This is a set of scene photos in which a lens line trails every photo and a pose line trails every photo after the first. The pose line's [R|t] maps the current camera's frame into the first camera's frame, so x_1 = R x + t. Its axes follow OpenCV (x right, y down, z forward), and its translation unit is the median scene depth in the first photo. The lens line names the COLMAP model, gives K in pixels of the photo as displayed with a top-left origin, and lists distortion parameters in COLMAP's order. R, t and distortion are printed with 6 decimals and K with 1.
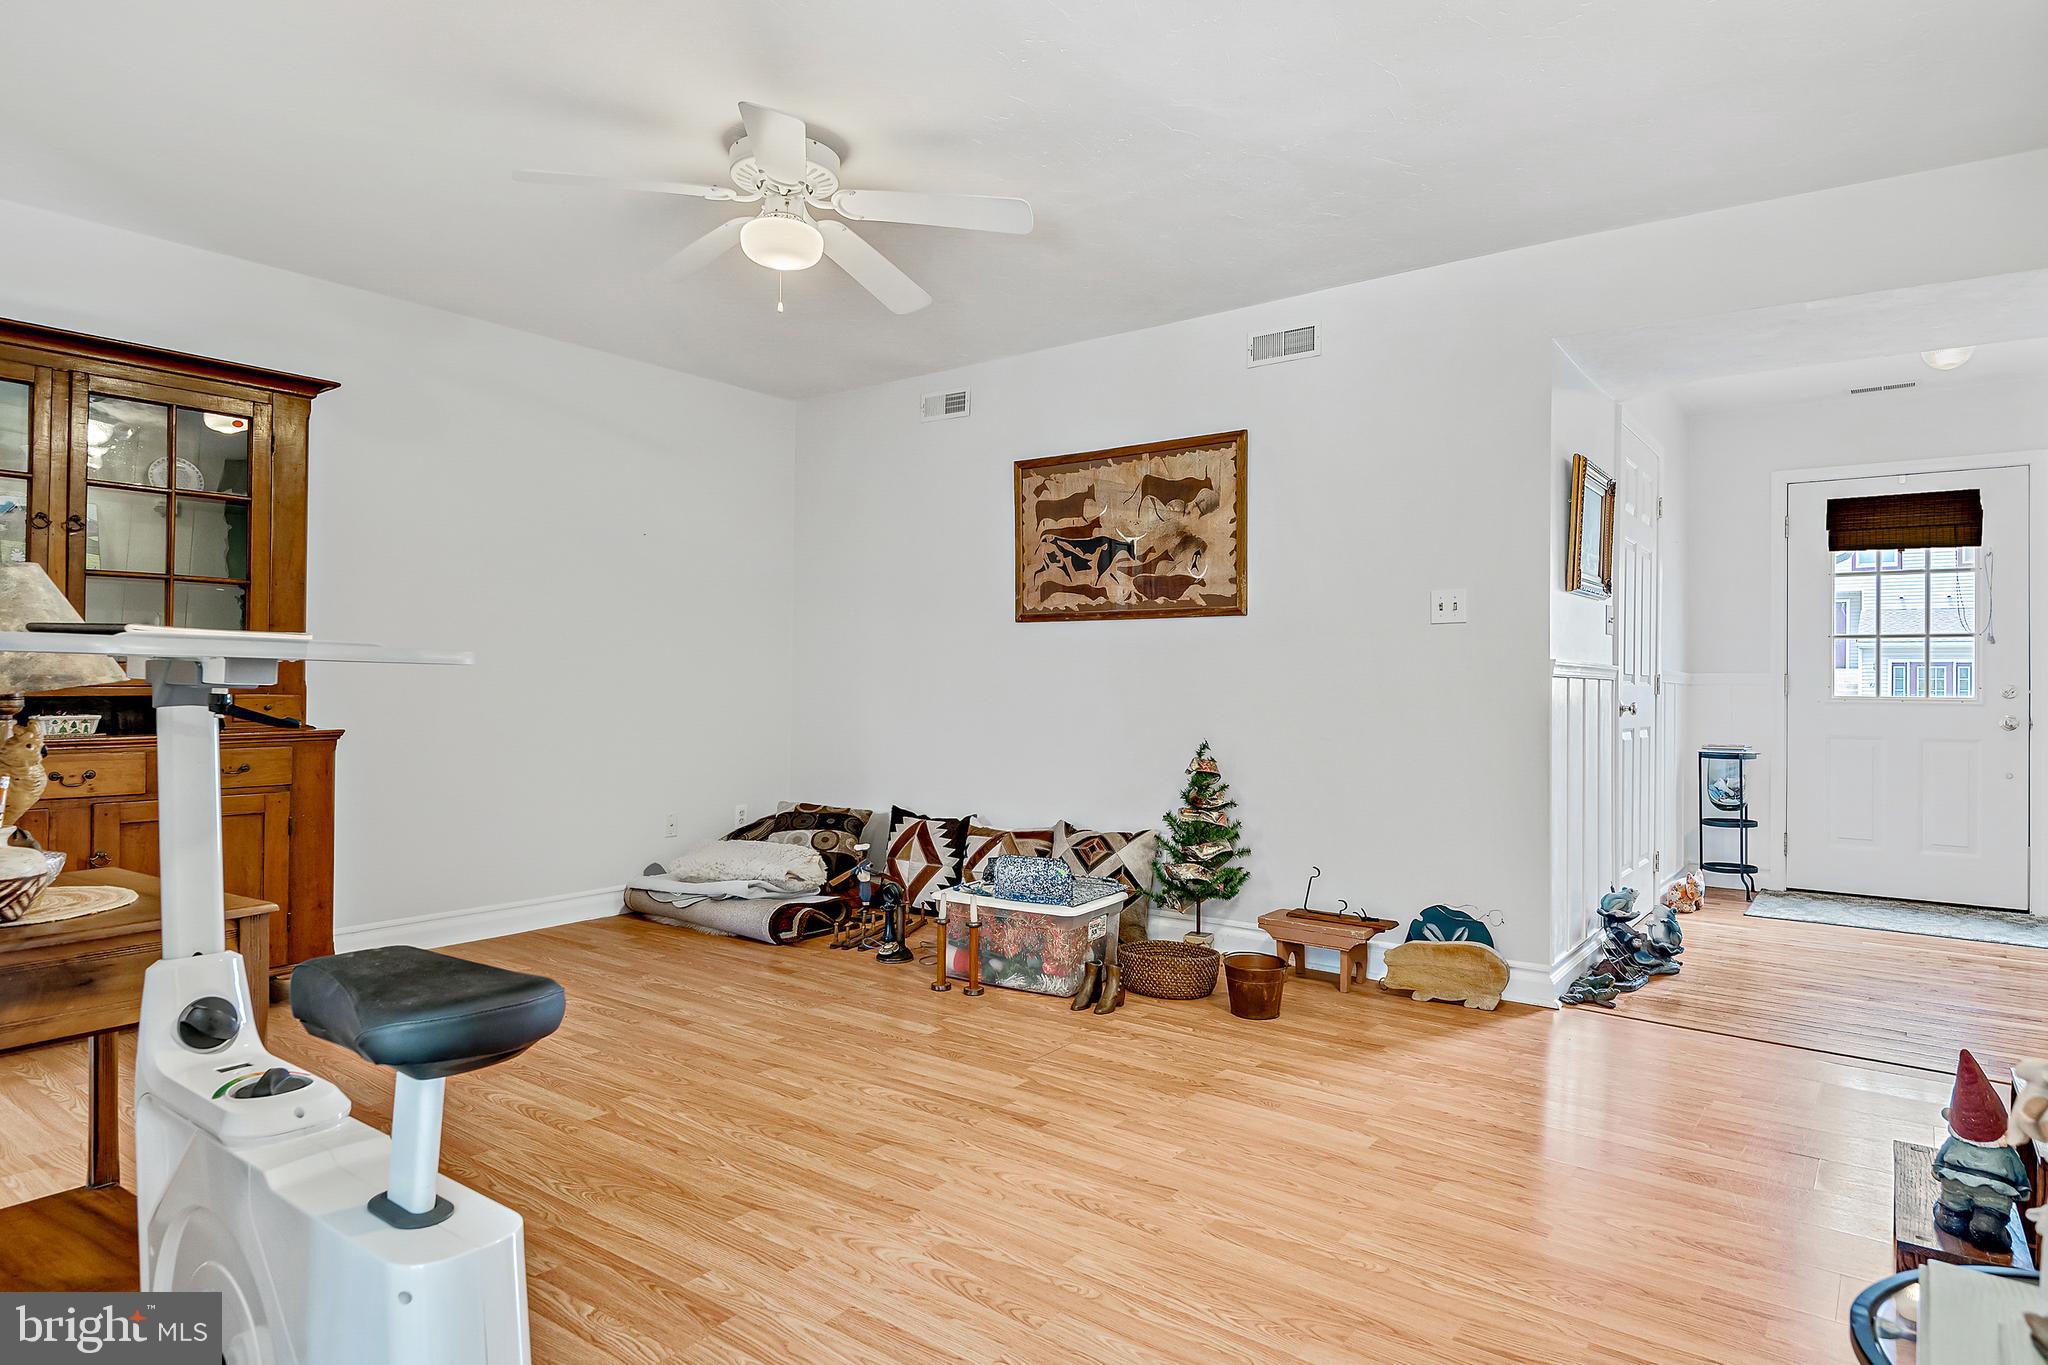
lens RADIAL K [[1171.9, 0, 1018.8], [0, 1171.9, 672.0], [0, 0, 1]] dist [0.034954, 0.000186]
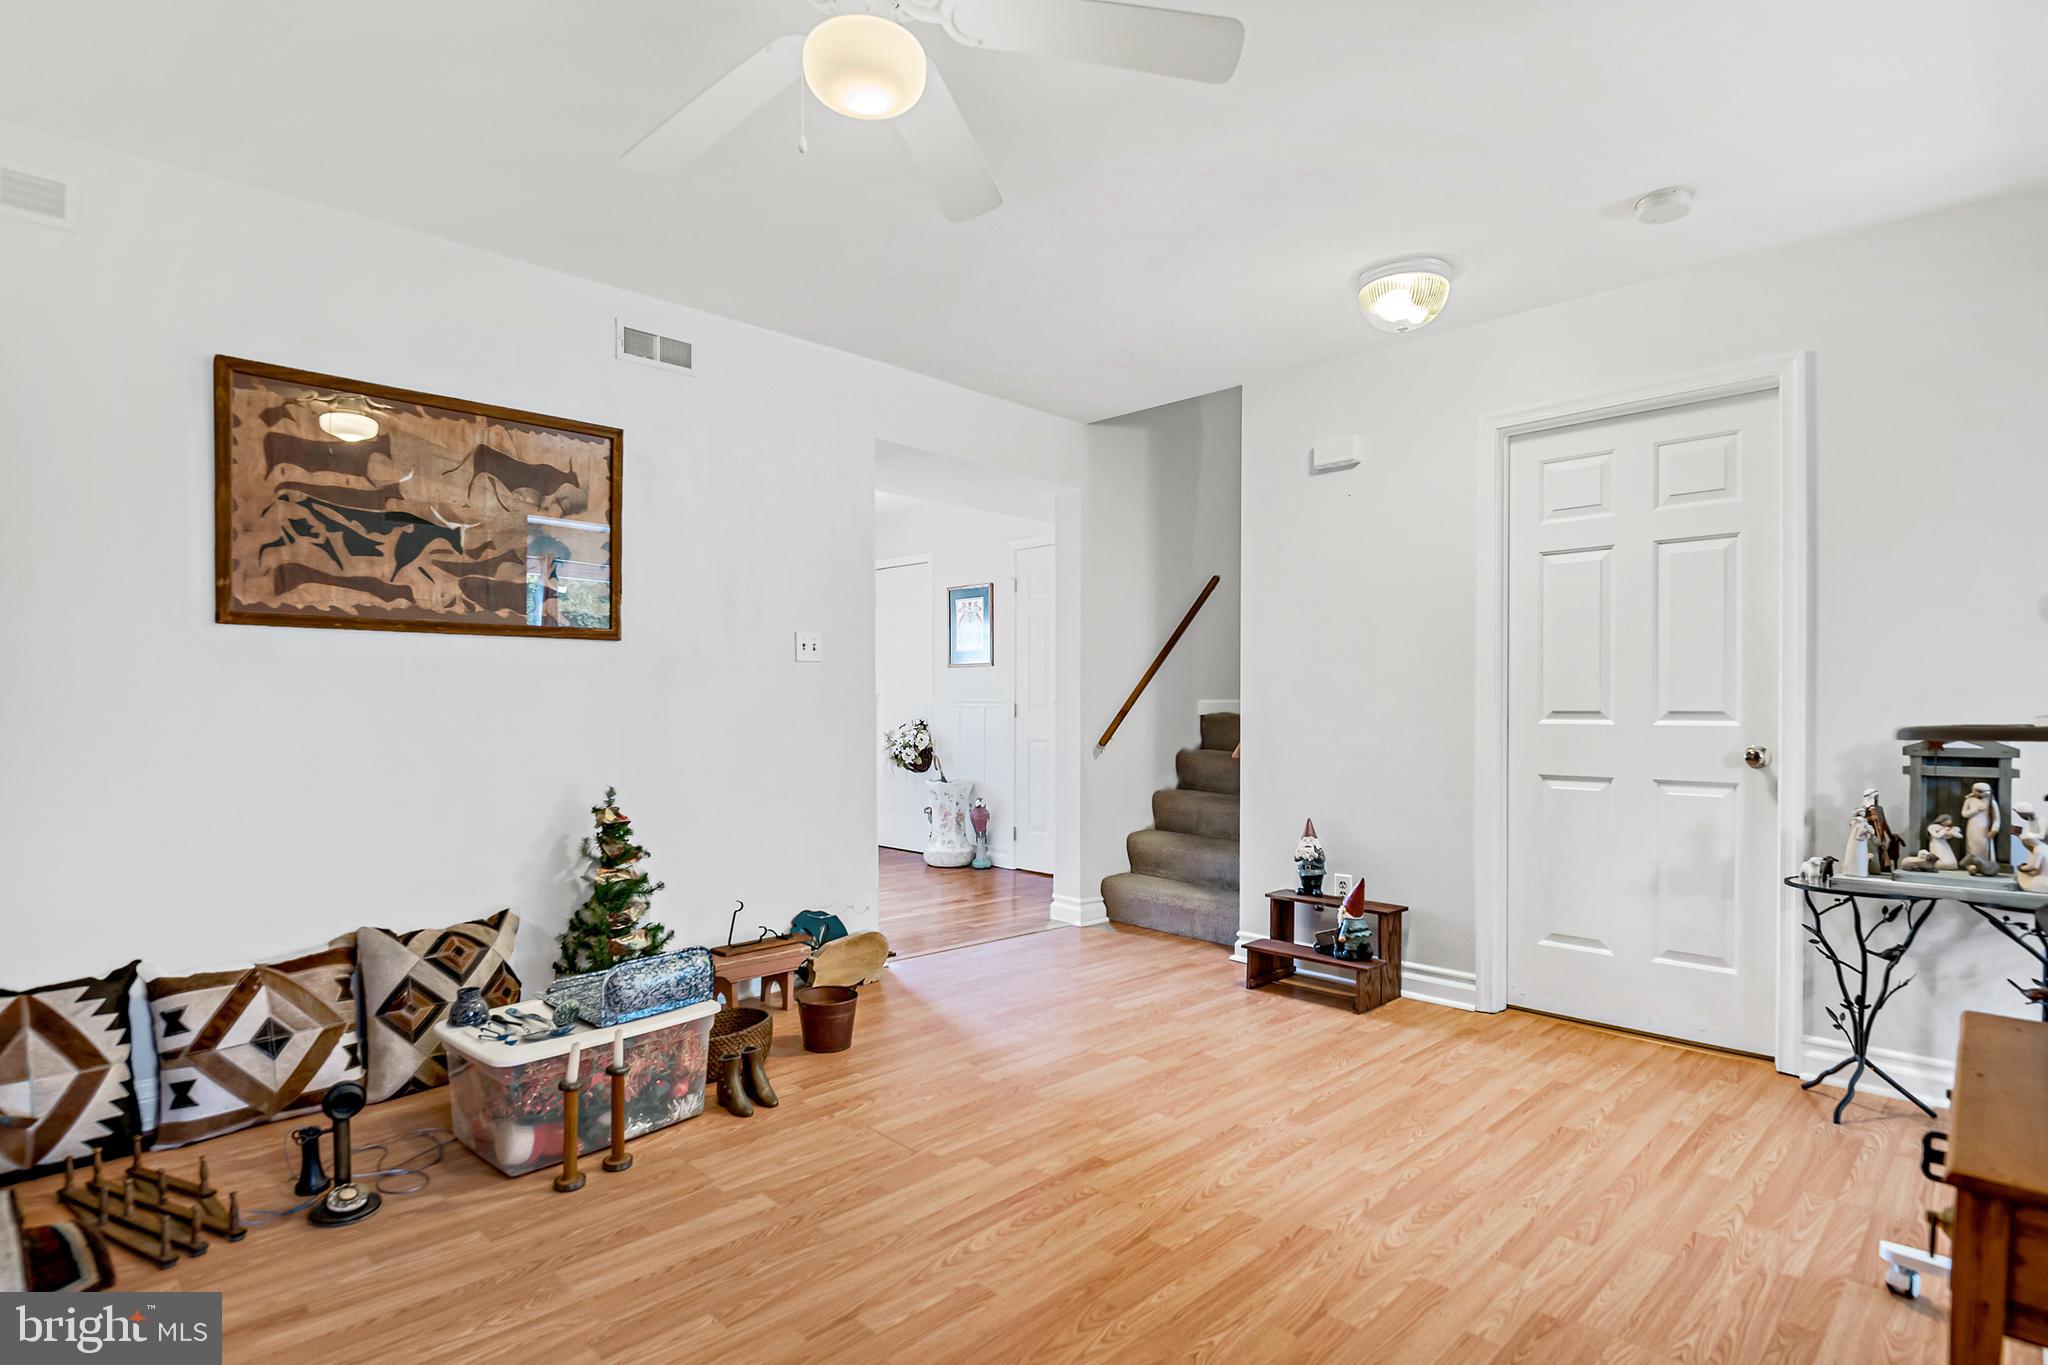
lens RADIAL K [[1050.4, 0, 1035.1], [0, 1050.4, 716.1], [0, 0, 1]] dist [-0.001361, -0.002769]
pose [[0.131869, -0.023108, 0.990998, -0.509781], [-0.011259, 0.999629, 0.024808, -0.013590], [-0.991203, -0.014429, 0.131560, 0.544370]]
